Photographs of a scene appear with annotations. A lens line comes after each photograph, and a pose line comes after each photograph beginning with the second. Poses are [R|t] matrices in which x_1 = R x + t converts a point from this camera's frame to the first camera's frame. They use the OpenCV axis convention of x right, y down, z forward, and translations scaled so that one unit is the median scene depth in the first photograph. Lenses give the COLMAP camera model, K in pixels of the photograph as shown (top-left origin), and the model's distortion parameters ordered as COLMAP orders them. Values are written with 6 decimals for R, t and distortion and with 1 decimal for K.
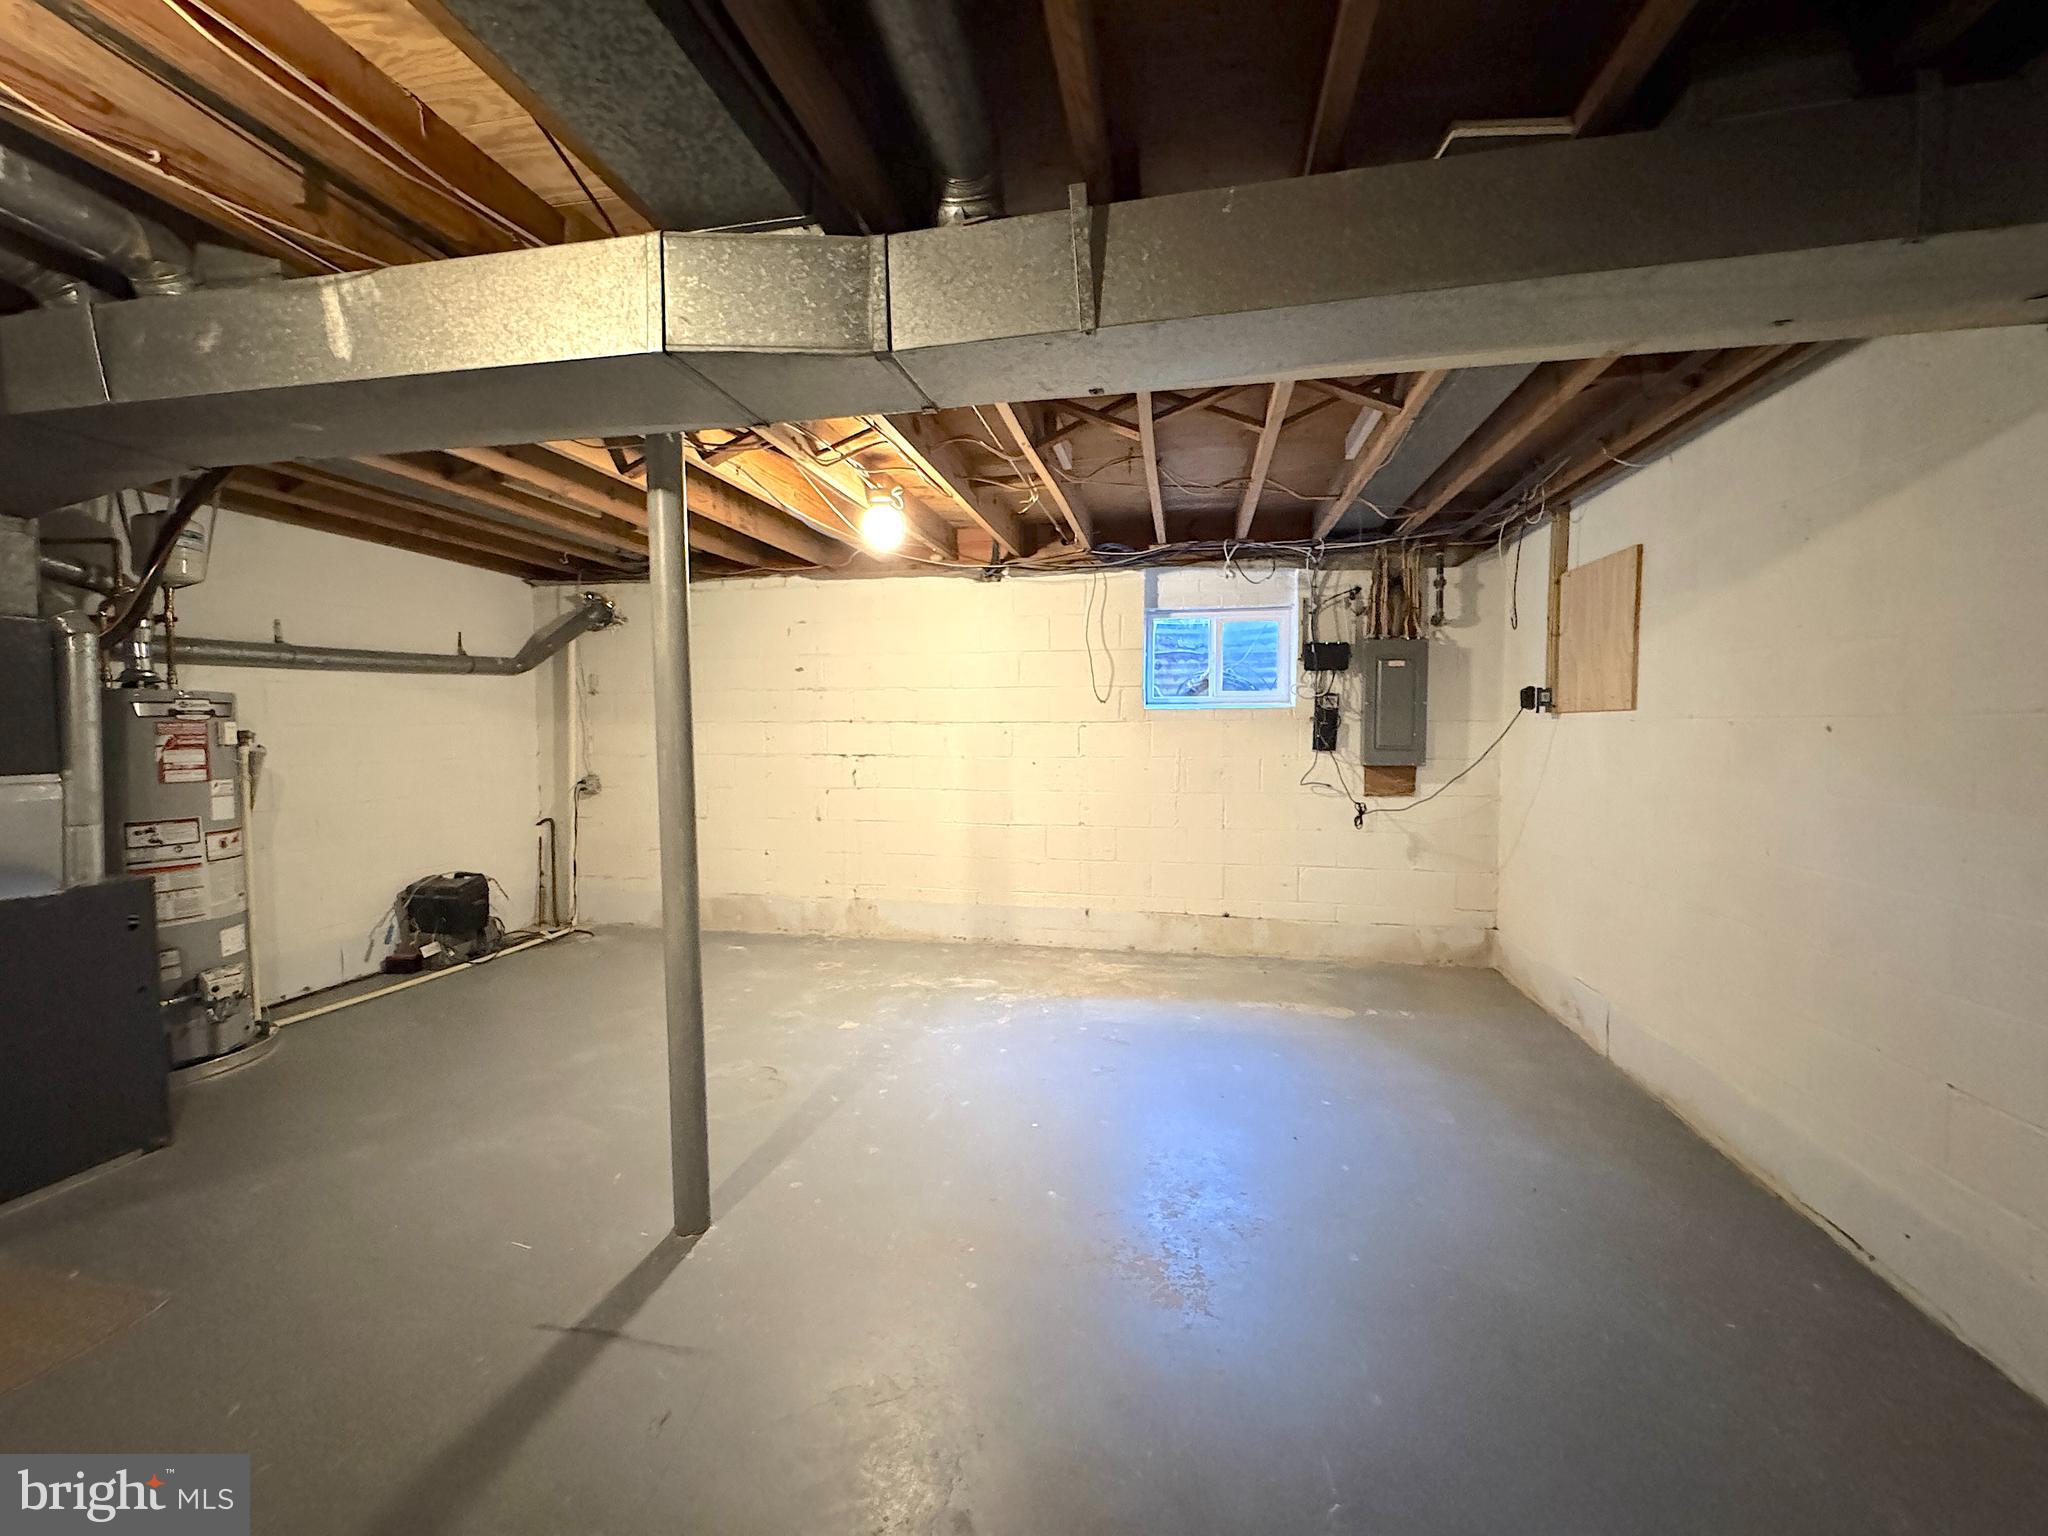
lens RADIAL K [[818.2, 0, 1024.6], [0, 818.2, 770.5], [0, 0, 1]] dist [-0.001760, 0.000158]
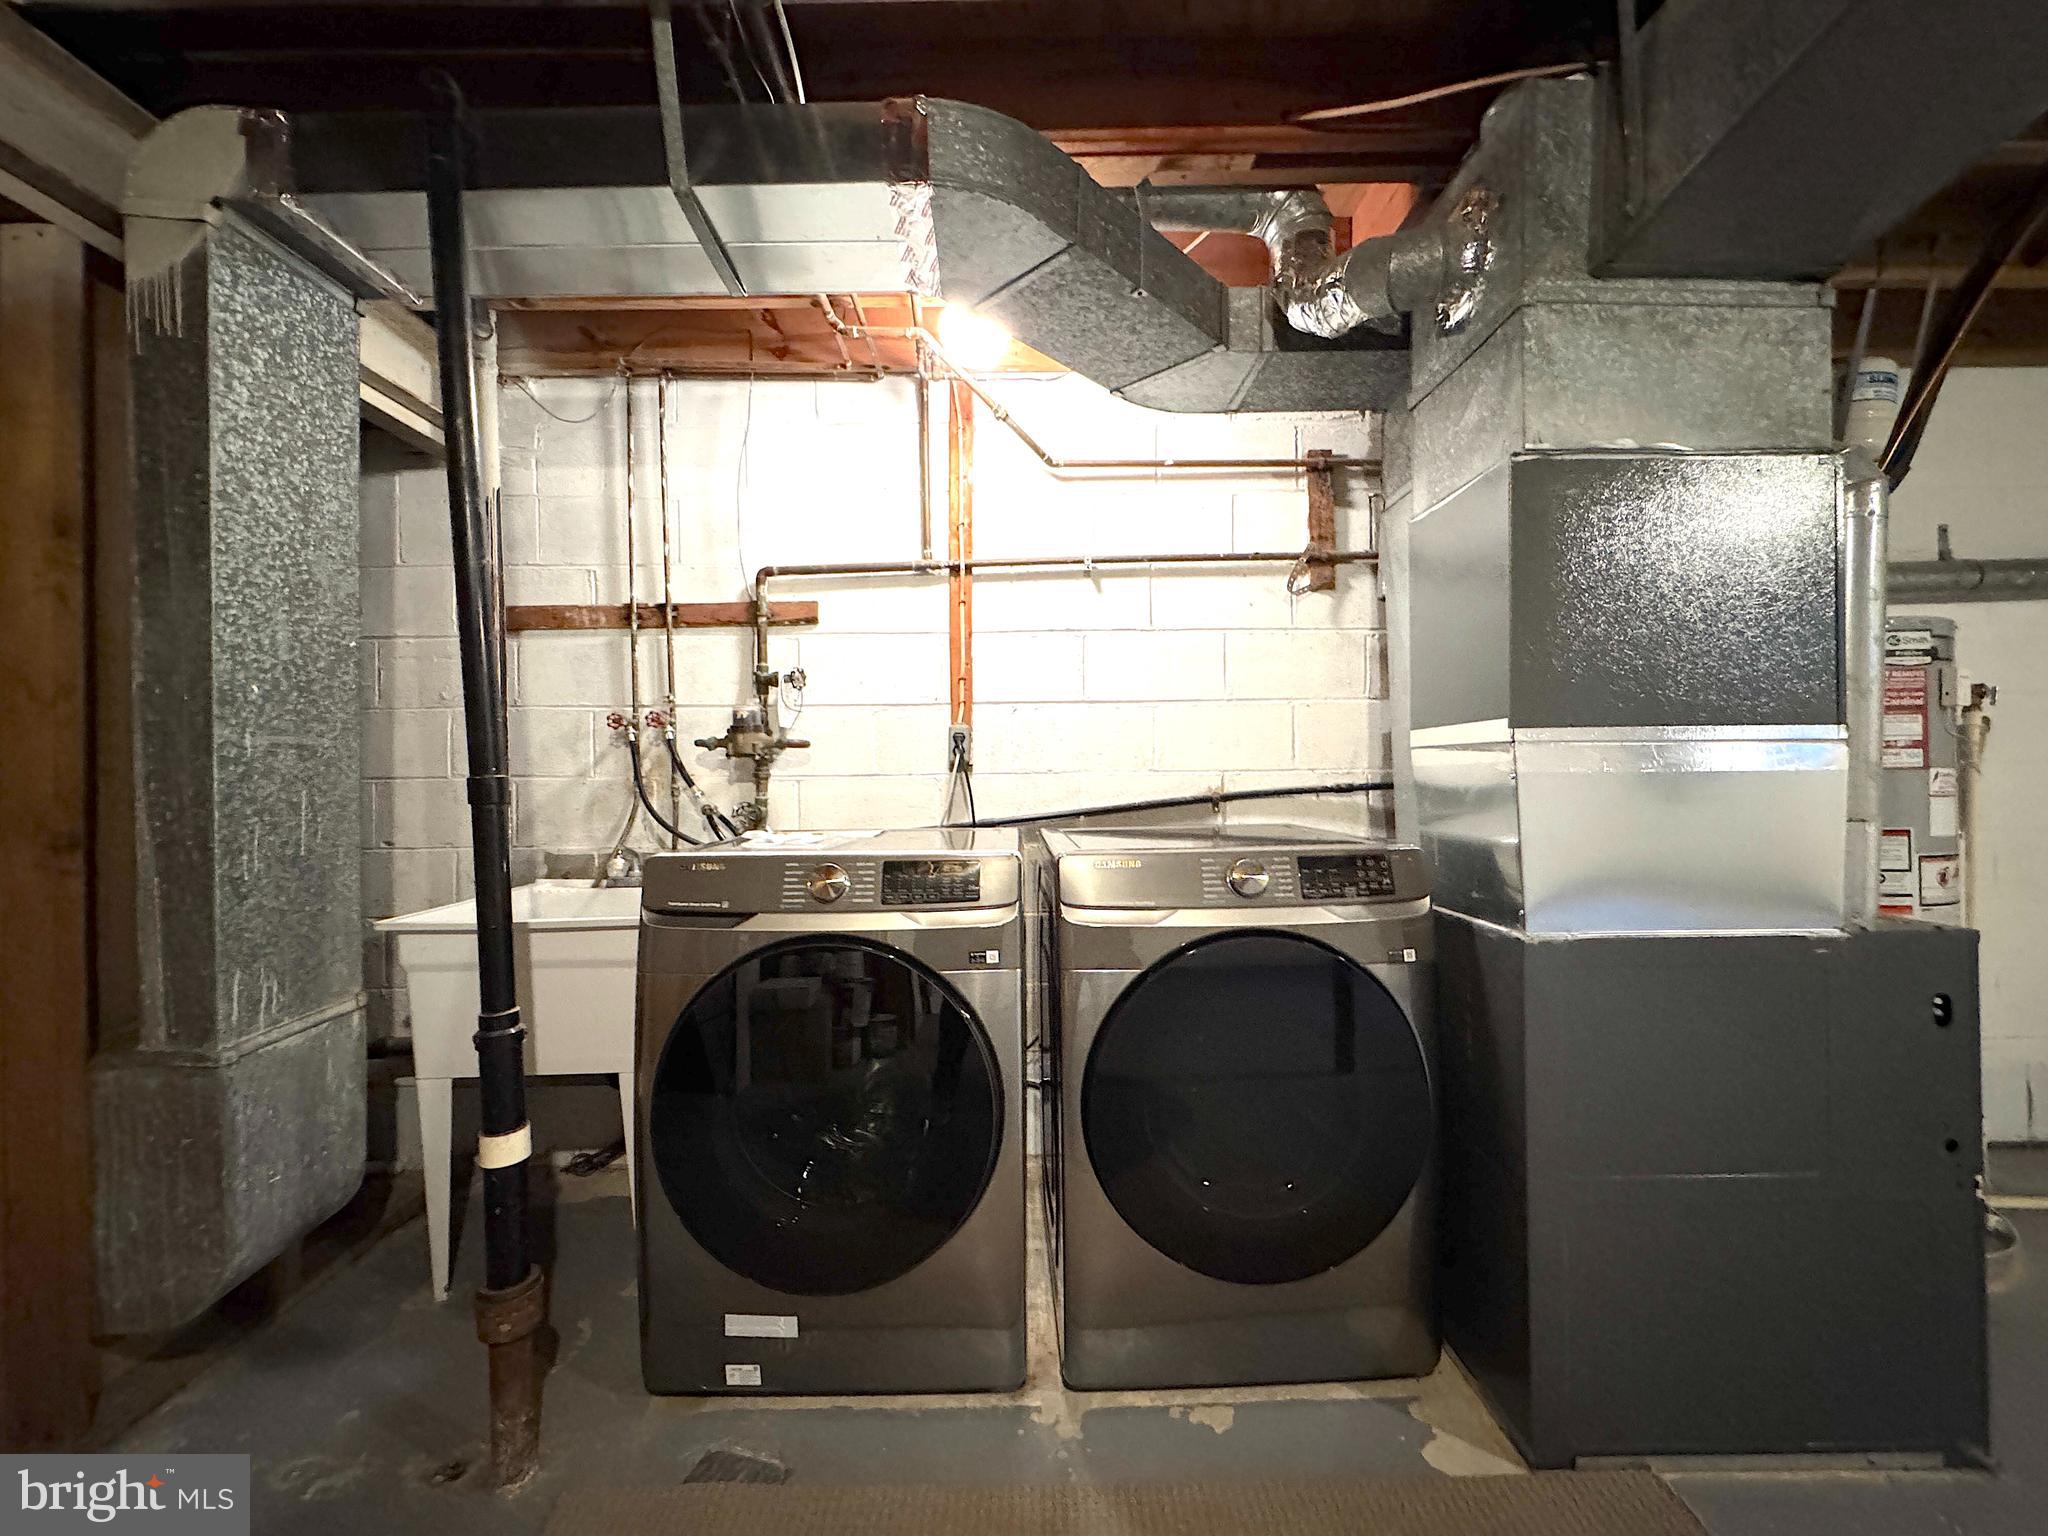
lens RADIAL K [[818.2, 0, 1024.6], [0, 818.2, 770.5], [0, 0, 1]] dist [-0.001760, 0.000158]
pose [[0.199809, -0.002825, -0.979831, -0.503084], [-0.043314, 0.998993, -0.011713, 0.044806], [0.978877, 0.044781, 0.199485, 0.225556]]
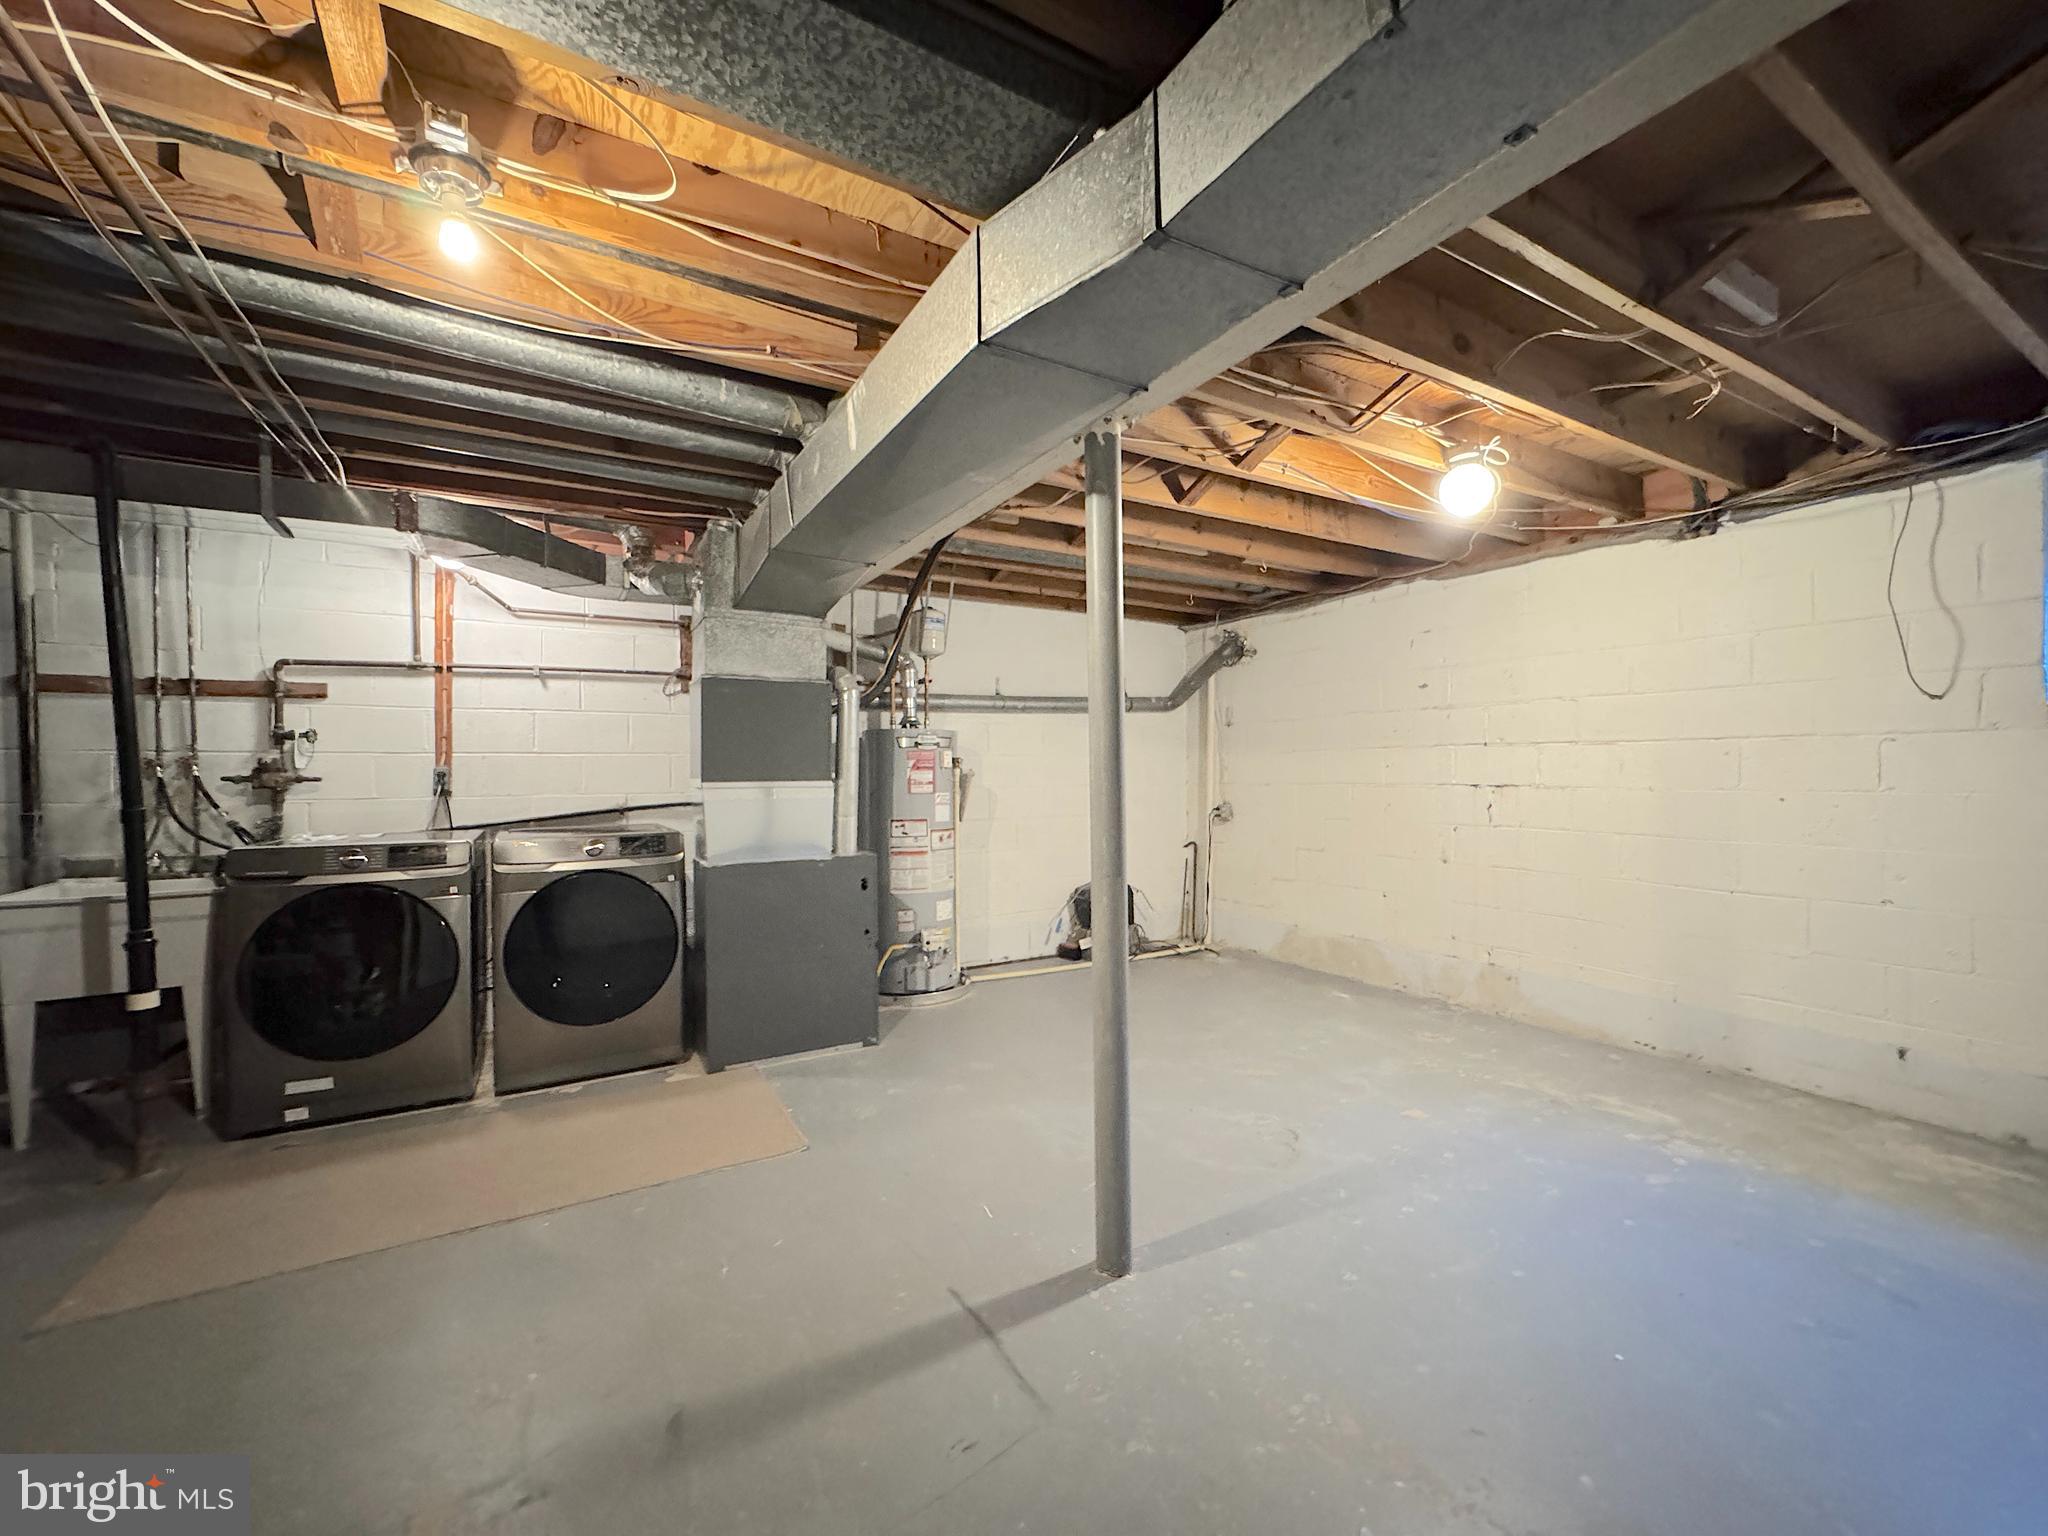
lens RADIAL K [[818.2, 0, 1024.6], [0, 818.2, 770.5], [0, 0, 1]] dist [-0.001760, 0.000158]
pose [[0.659438, -0.003654, -0.751750, 0.144109], [-0.035699, 0.998708, -0.036170, 0.018042], [0.750911, 0.050688, 0.658455, 0.173405]]
